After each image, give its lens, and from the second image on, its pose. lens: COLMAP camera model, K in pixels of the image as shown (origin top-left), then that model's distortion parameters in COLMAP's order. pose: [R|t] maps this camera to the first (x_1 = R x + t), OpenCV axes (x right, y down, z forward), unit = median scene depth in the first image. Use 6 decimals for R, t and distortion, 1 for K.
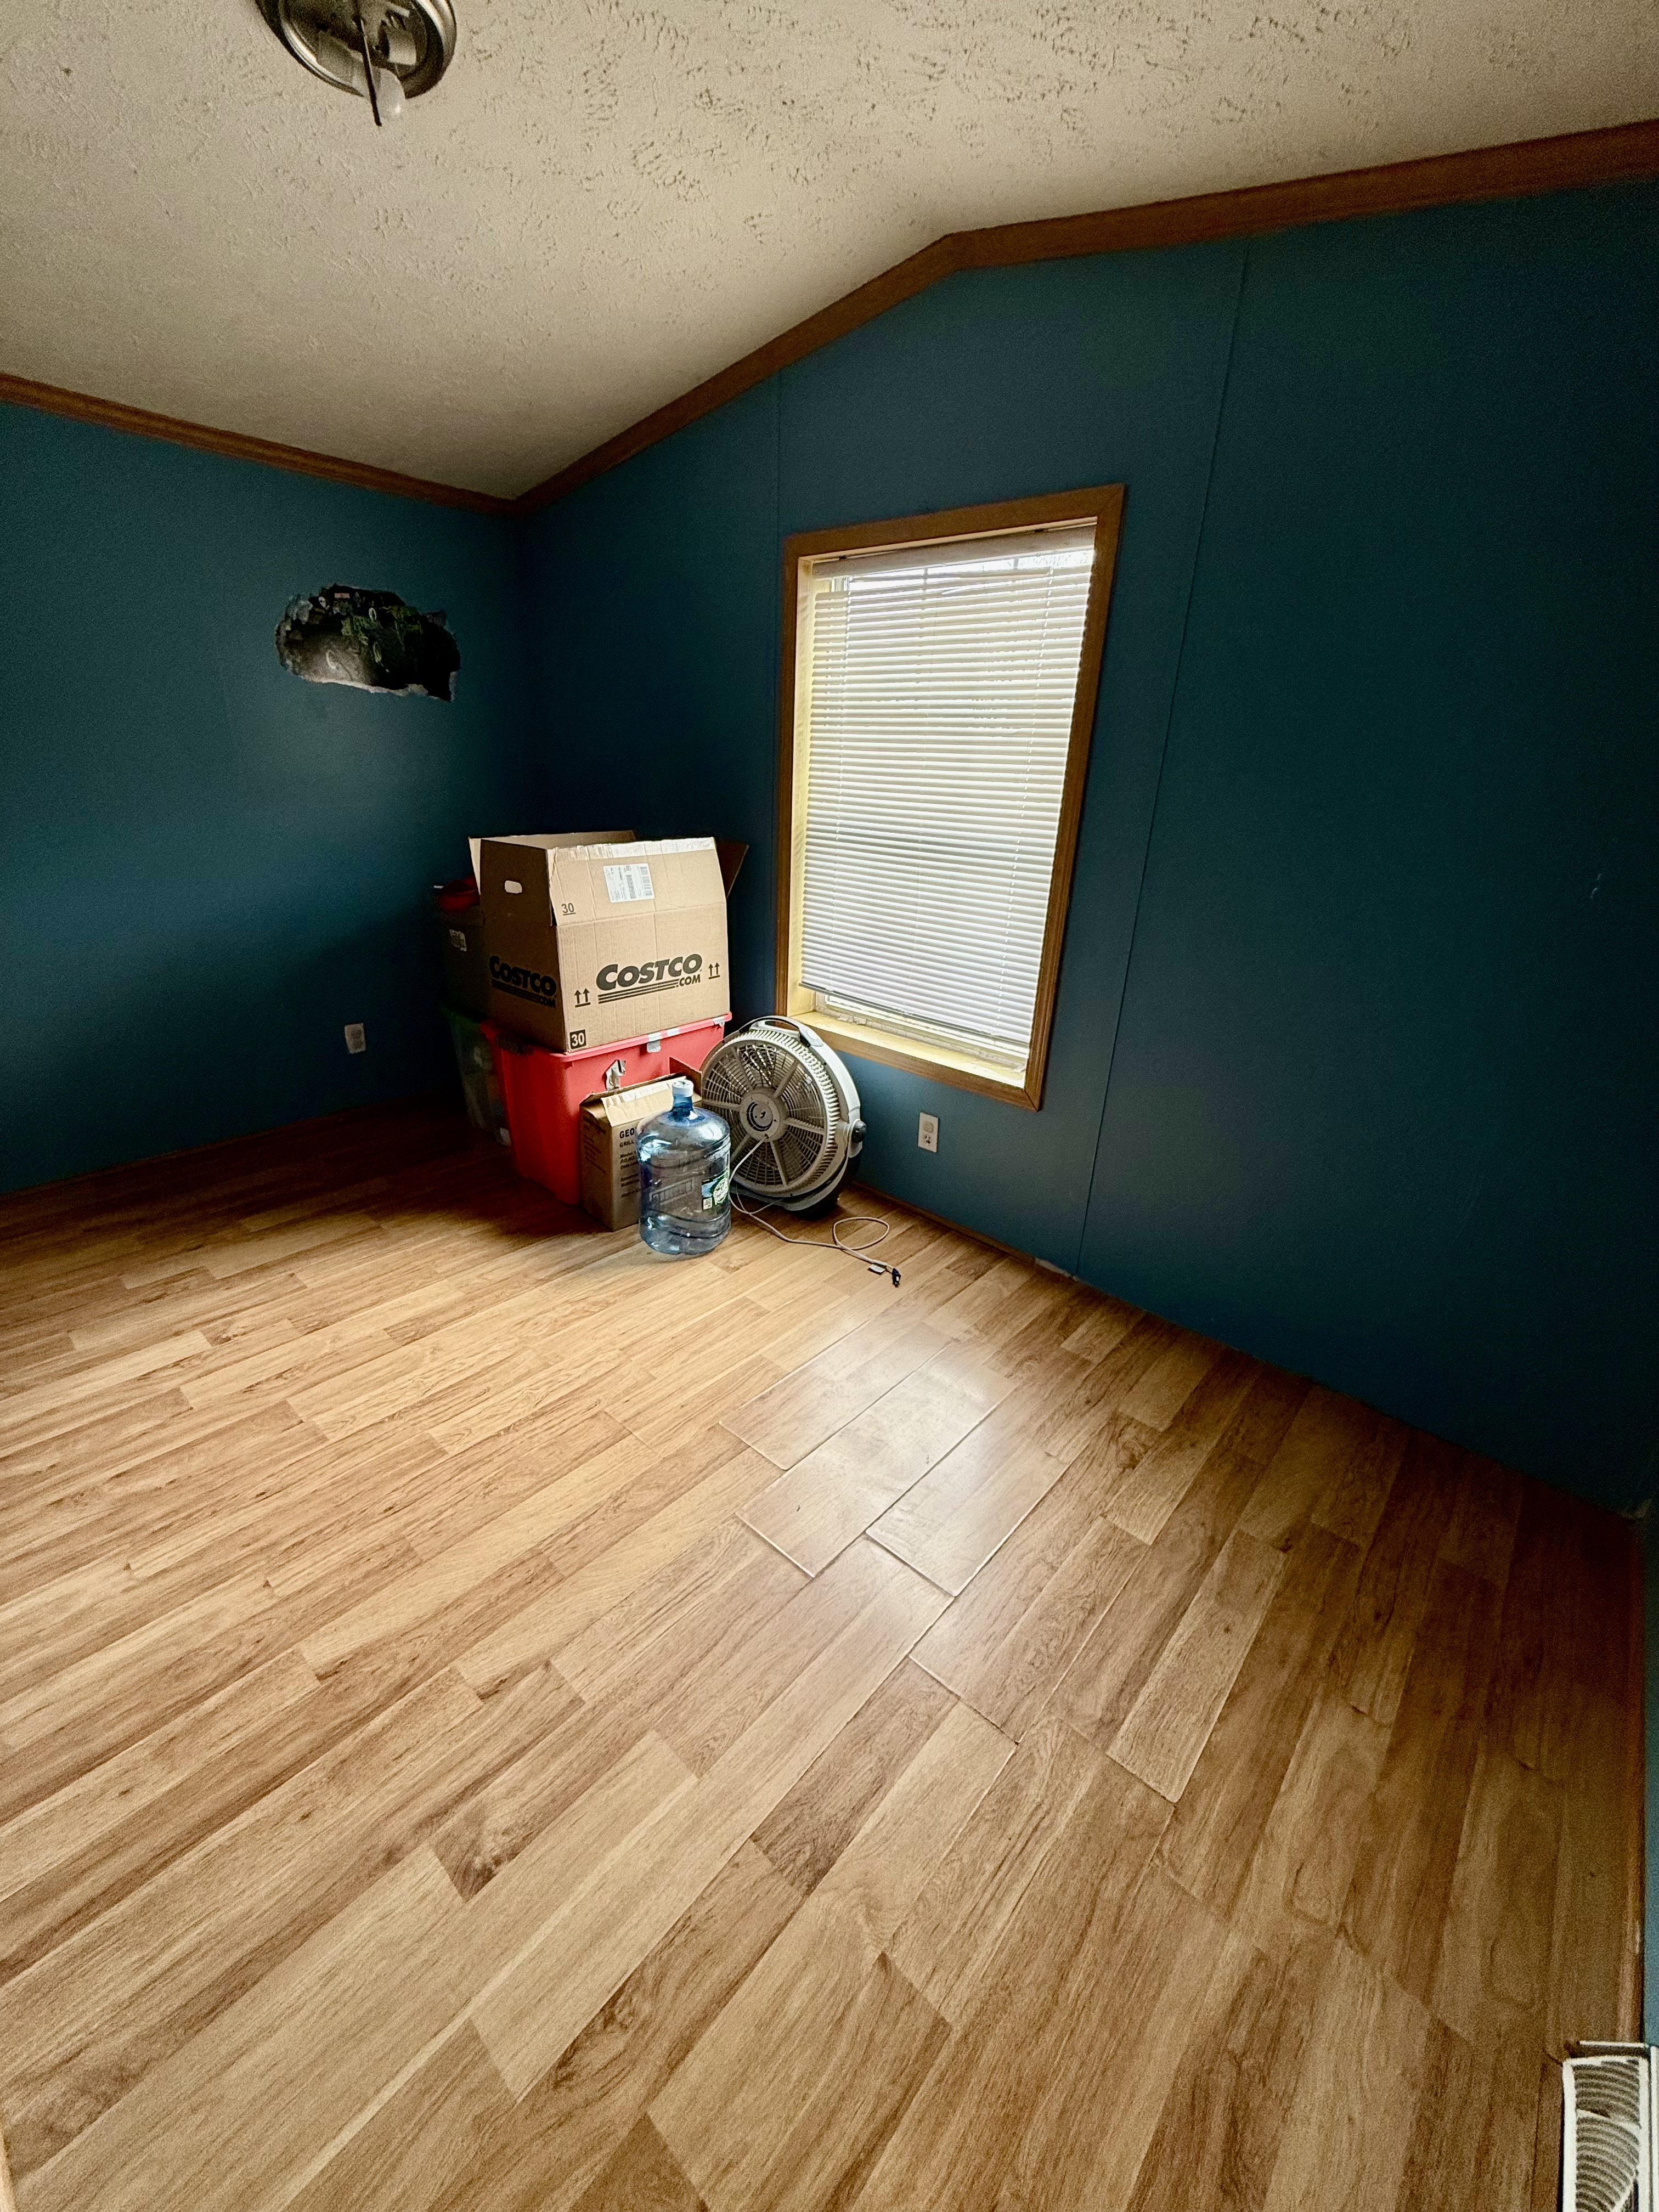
lens RADIAL K [[877.8, 0, 821.9], [0, 877.8, 1108.2], [0, 0, 1]] dist [-0.000739, 0.000485]
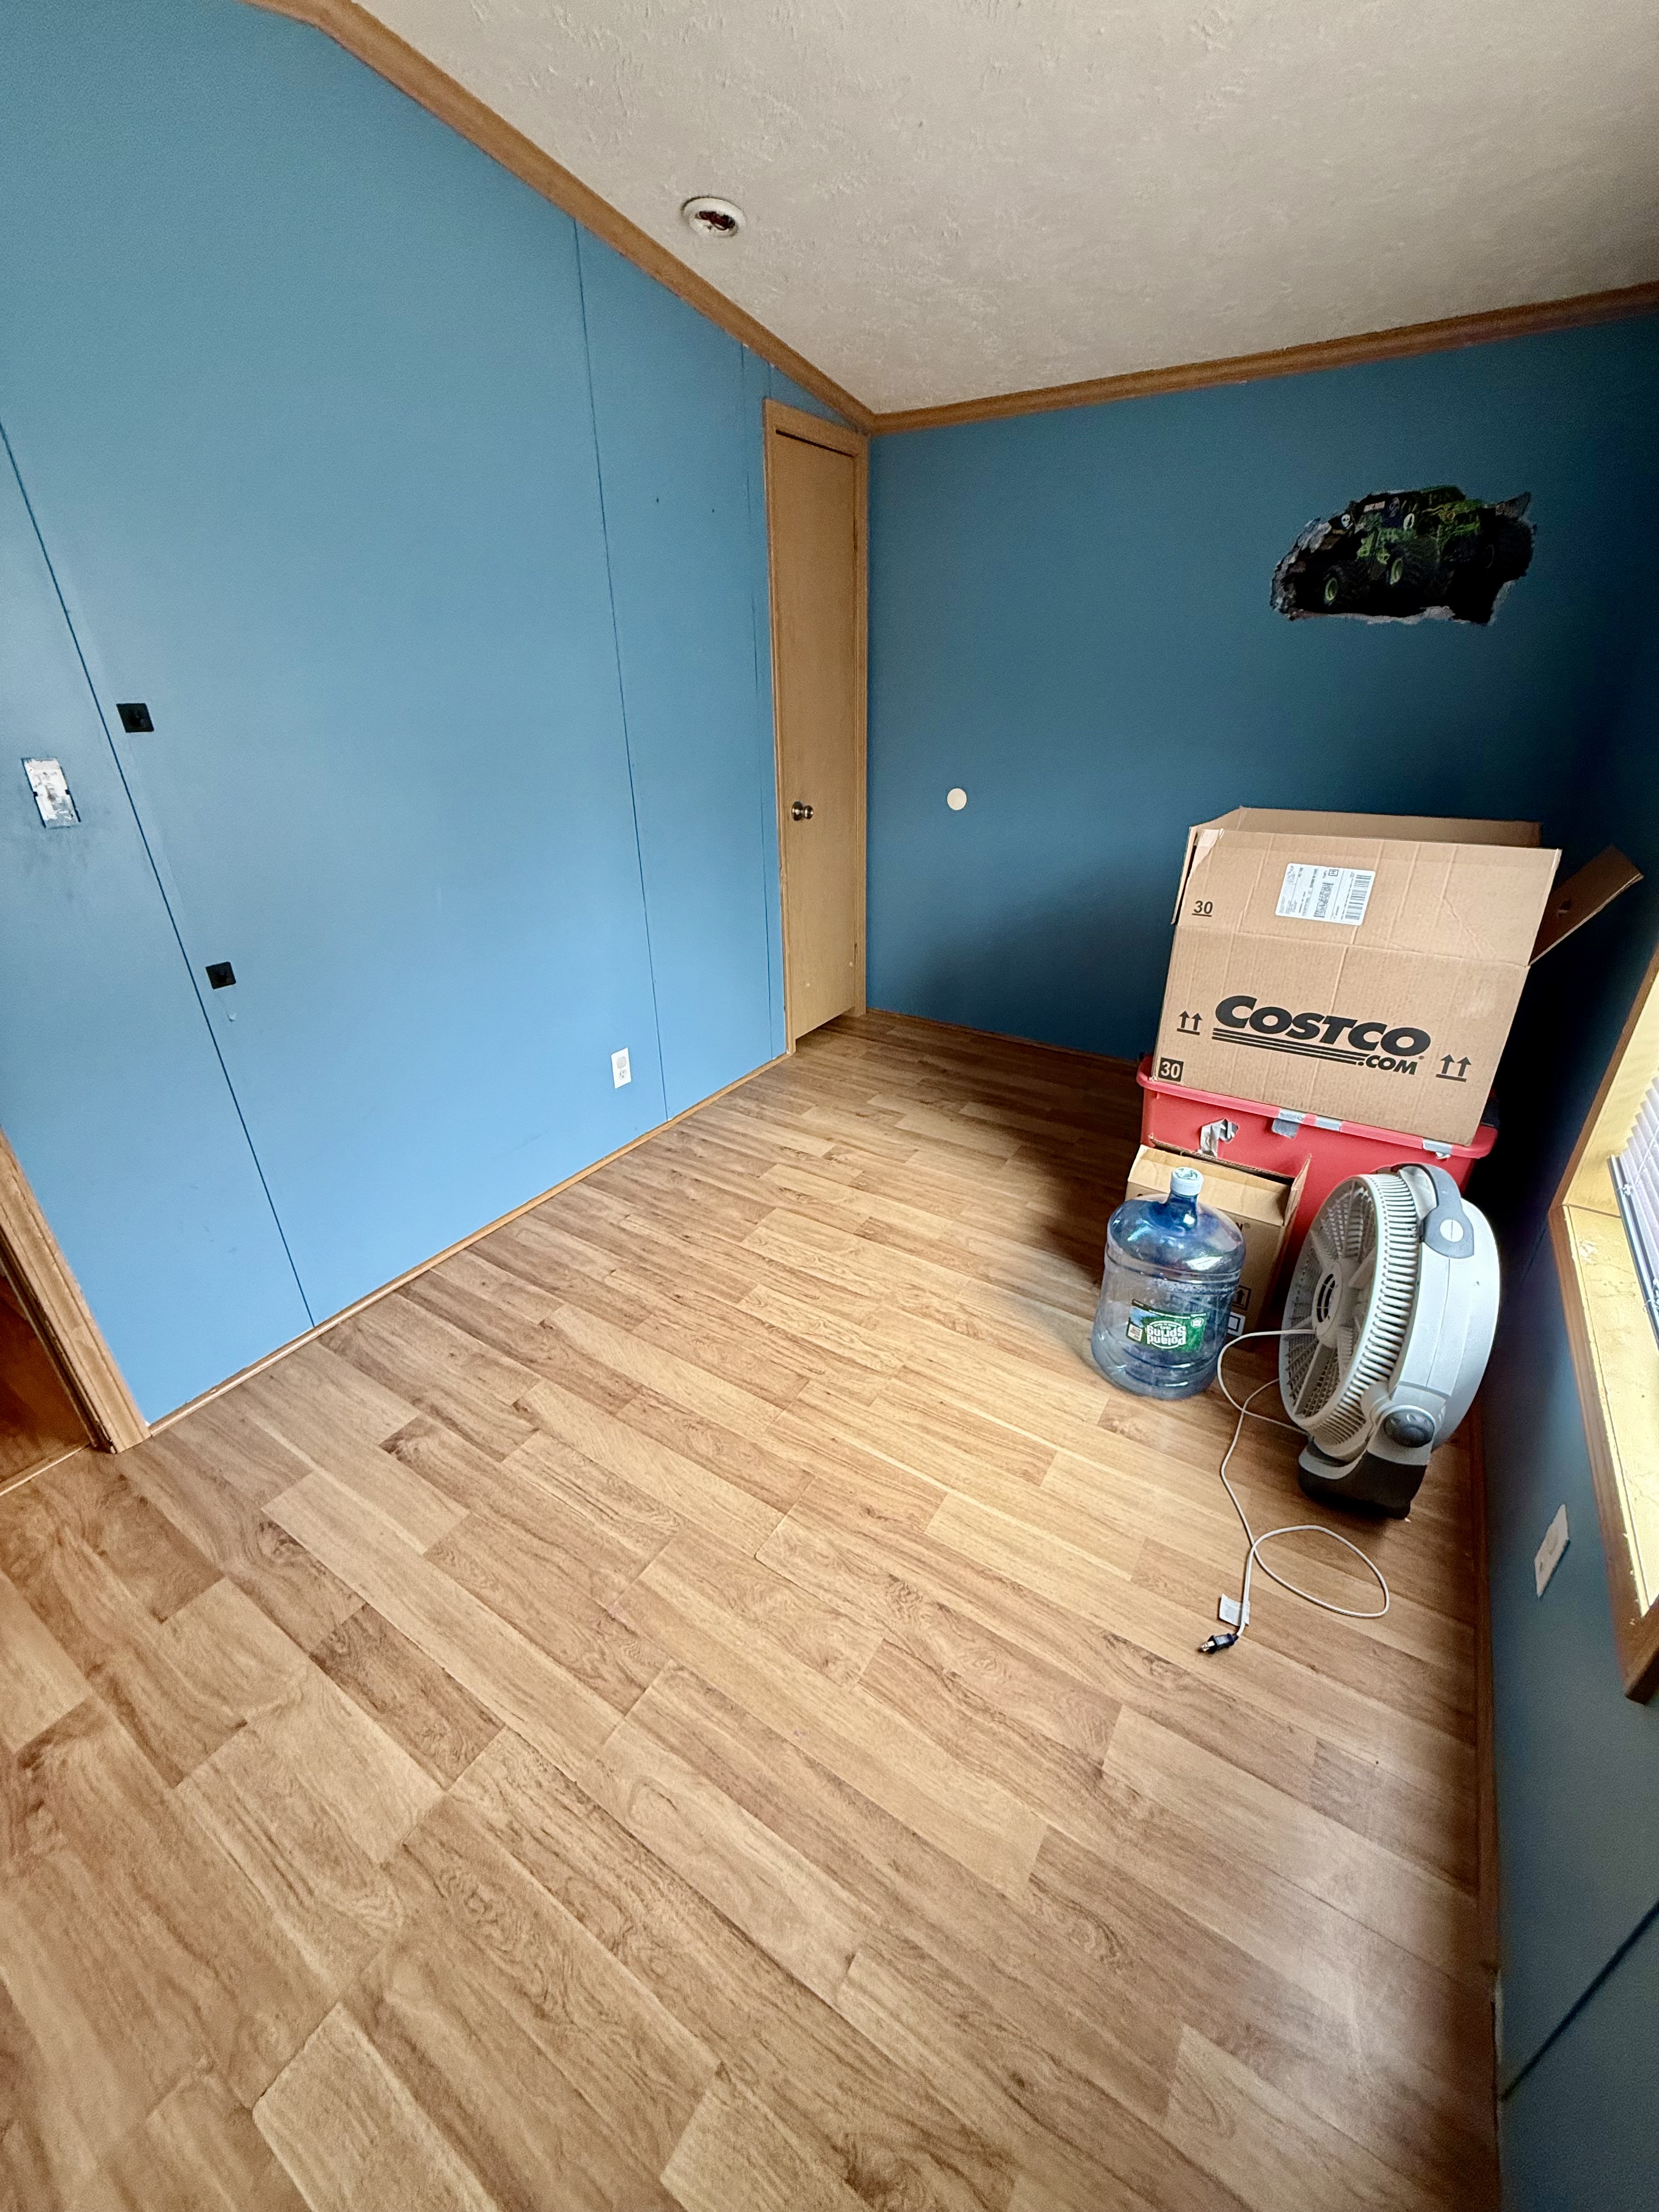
lens RADIAL K [[877.8, 0, 824.4], [0, 877.8, 1102.0], [0, 0, 1]] dist [-0.000739, 0.000485]
pose [[0.153809, 0.401479, -0.902860, 0.531968], [-0.351351, 0.876238, 0.329786, -0.270303], [0.923523, 0.266497, 0.275834, 0.658650]]
